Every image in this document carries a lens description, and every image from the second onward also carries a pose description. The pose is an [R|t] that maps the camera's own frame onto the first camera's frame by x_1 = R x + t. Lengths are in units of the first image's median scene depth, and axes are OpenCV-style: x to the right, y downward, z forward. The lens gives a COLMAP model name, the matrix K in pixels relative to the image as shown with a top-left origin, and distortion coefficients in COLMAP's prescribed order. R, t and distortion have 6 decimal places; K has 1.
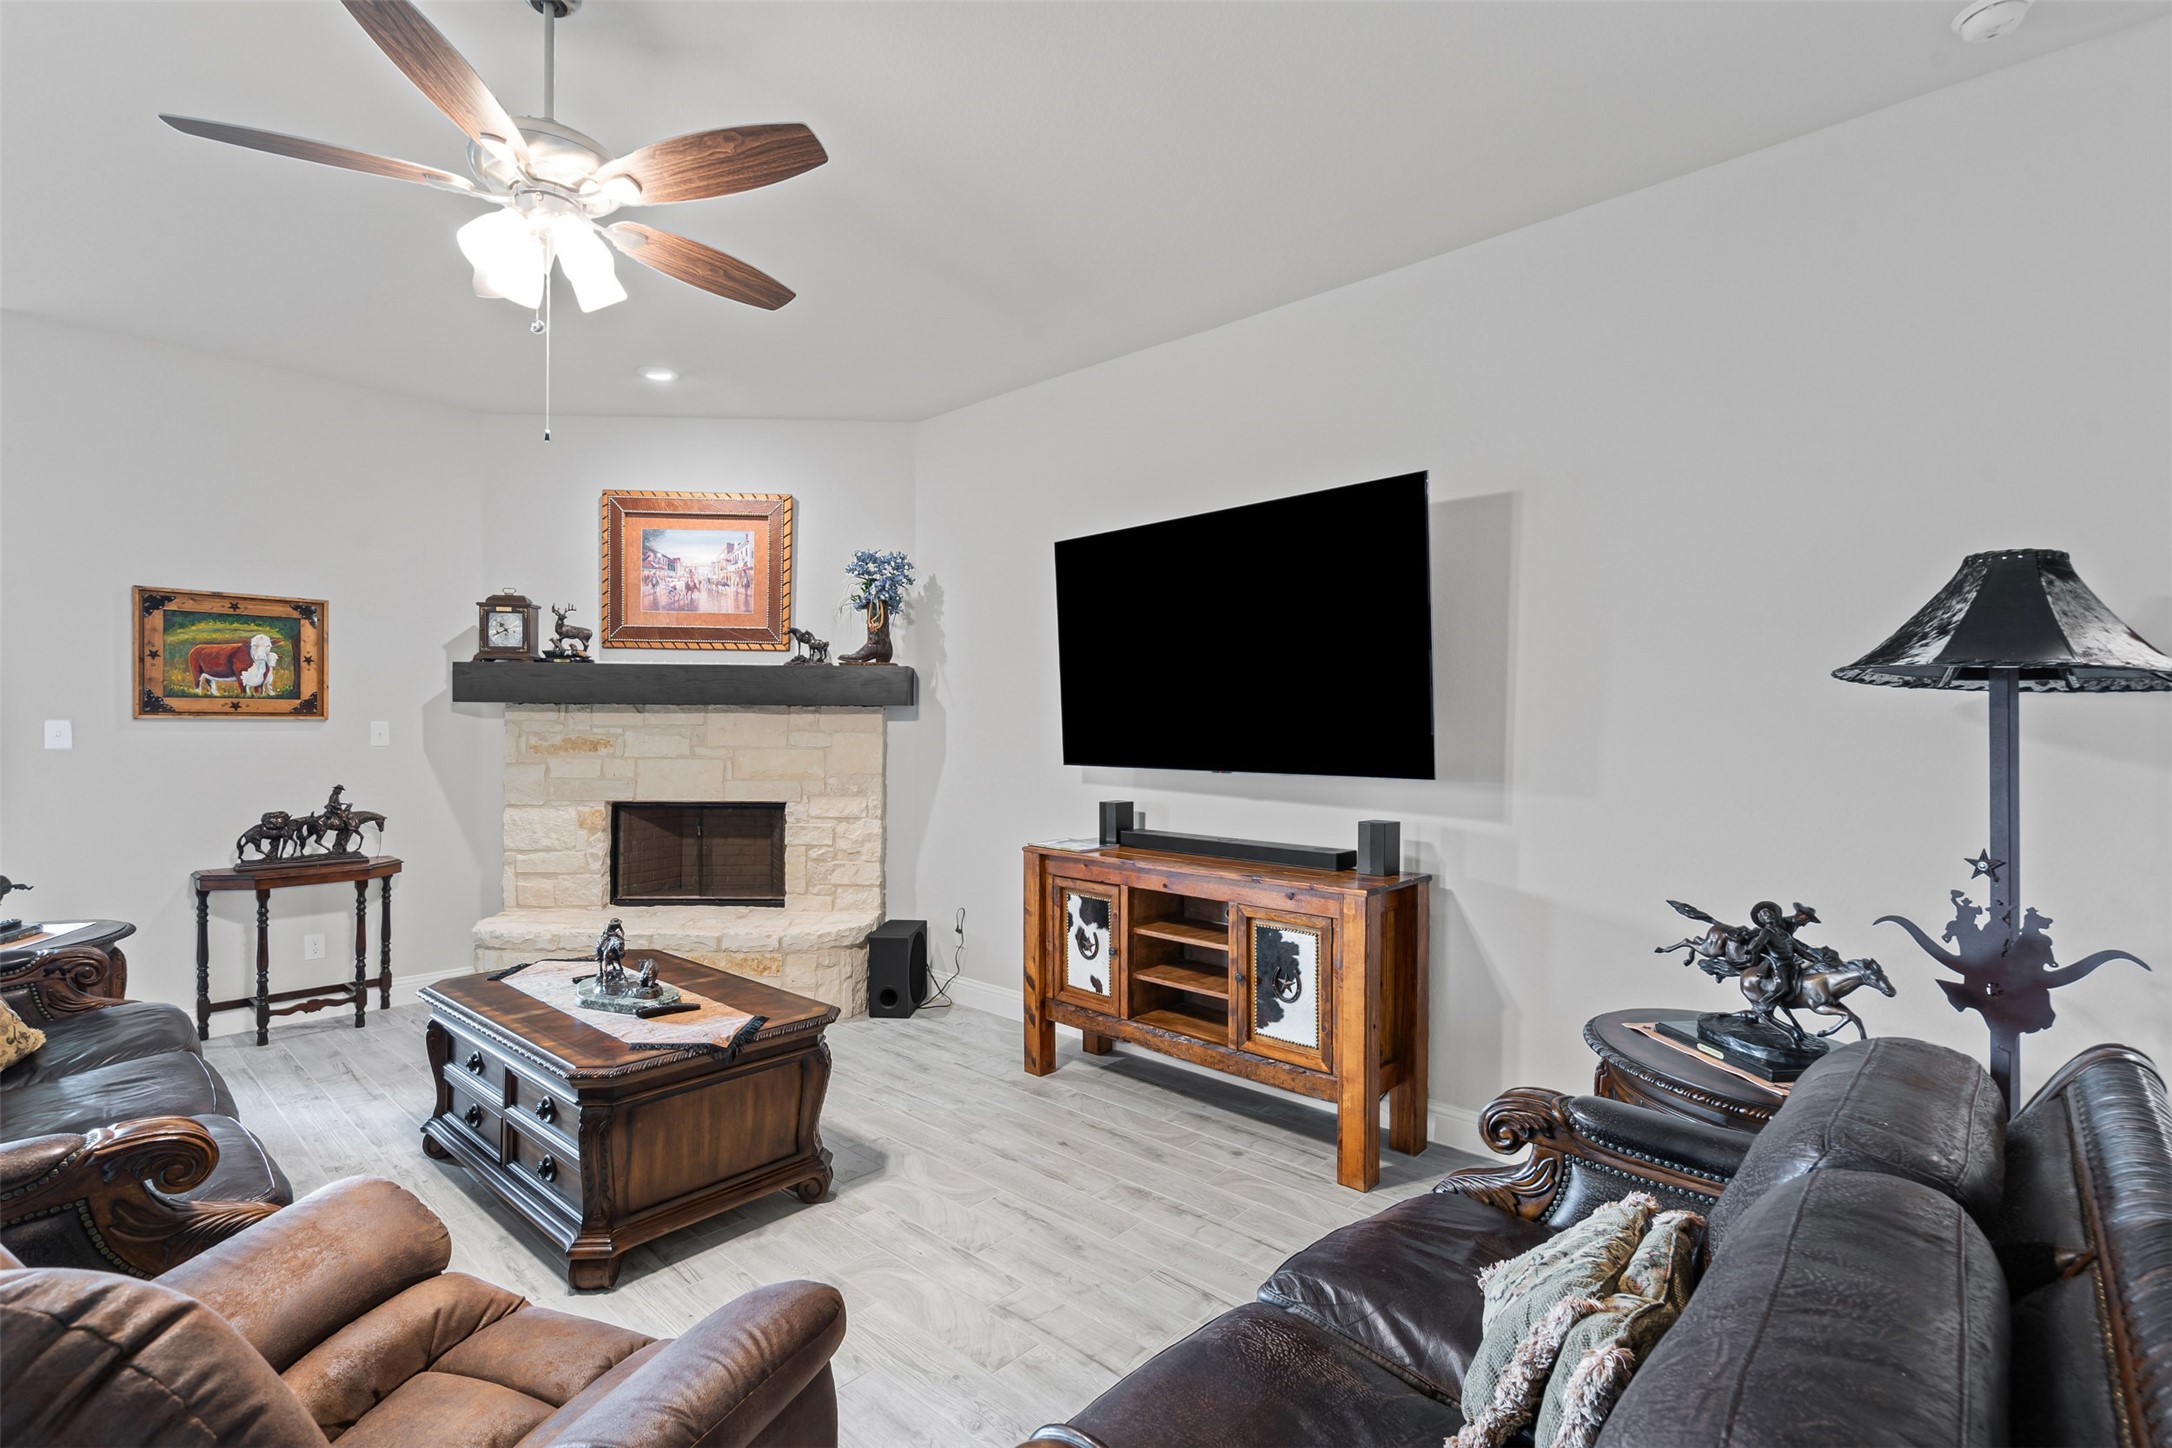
lens RADIAL K [[1007.8, 0, 1086.0], [0, 1007.8, 724.0], [0, 0, 1]] dist [-0.003520, 0.000082]
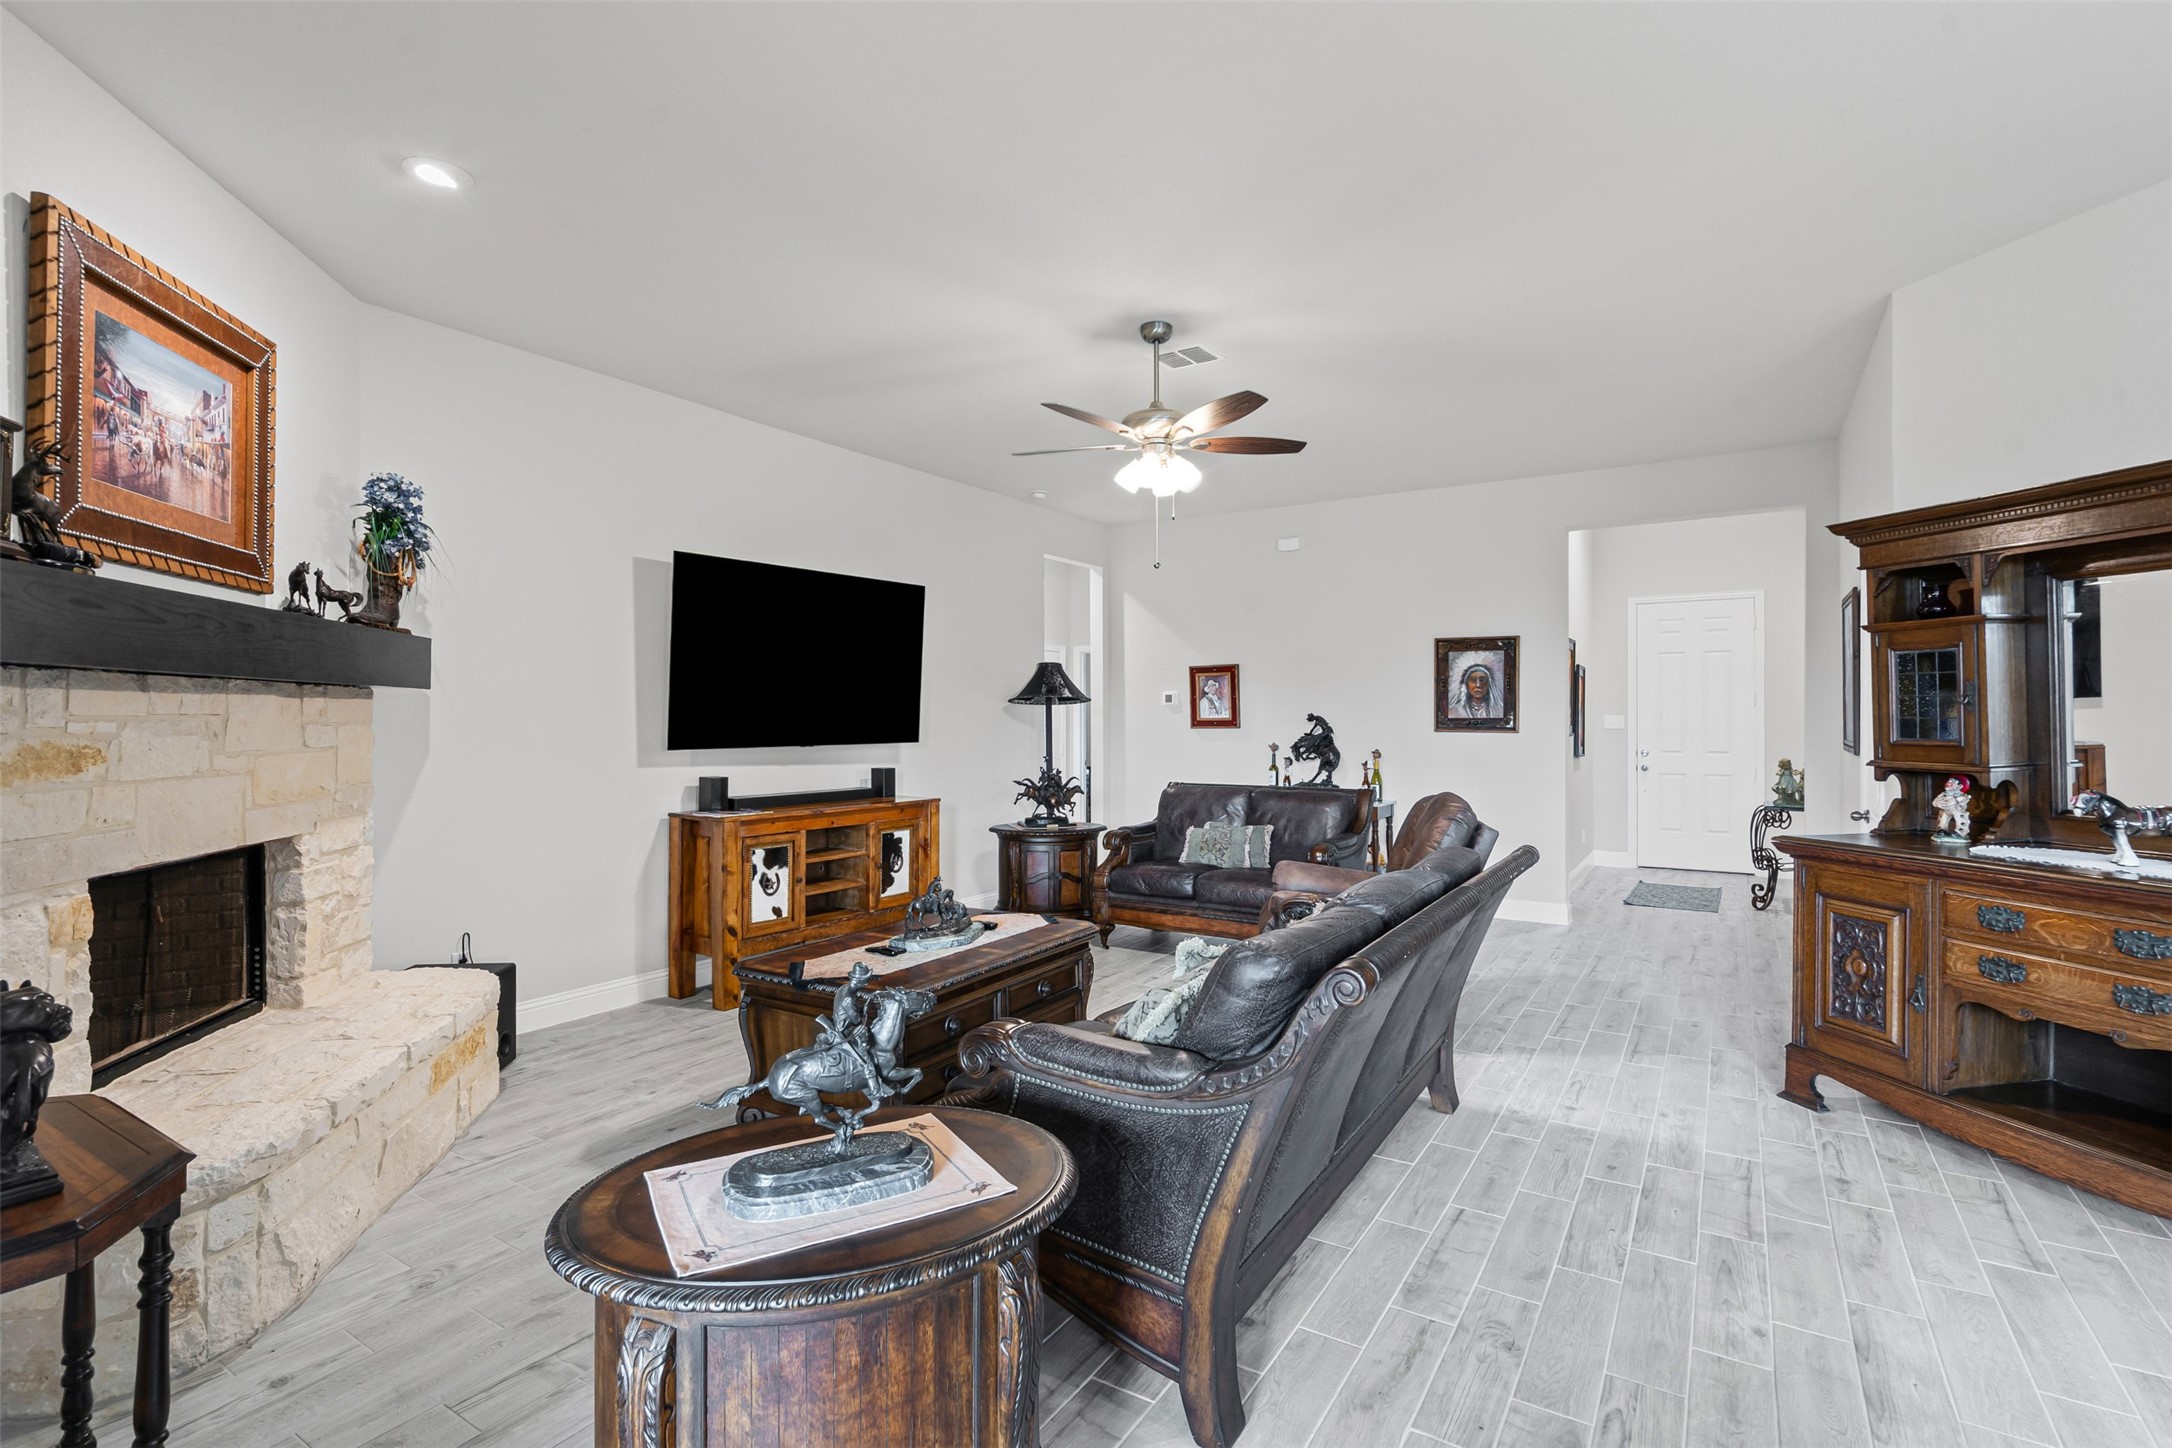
lens RADIAL K [[1016.8, 0, 1087.4], [0, 1016.8, 677.6], [0, 0, 1]] dist [-0.003288, 0.000181]
pose [[-0.179530, 0.030305, 0.983286, -1.199634], [-0.010270, 0.999413, -0.032678, -0.007077], [-0.983699, -0.015965, -0.179113, 0.737294]]
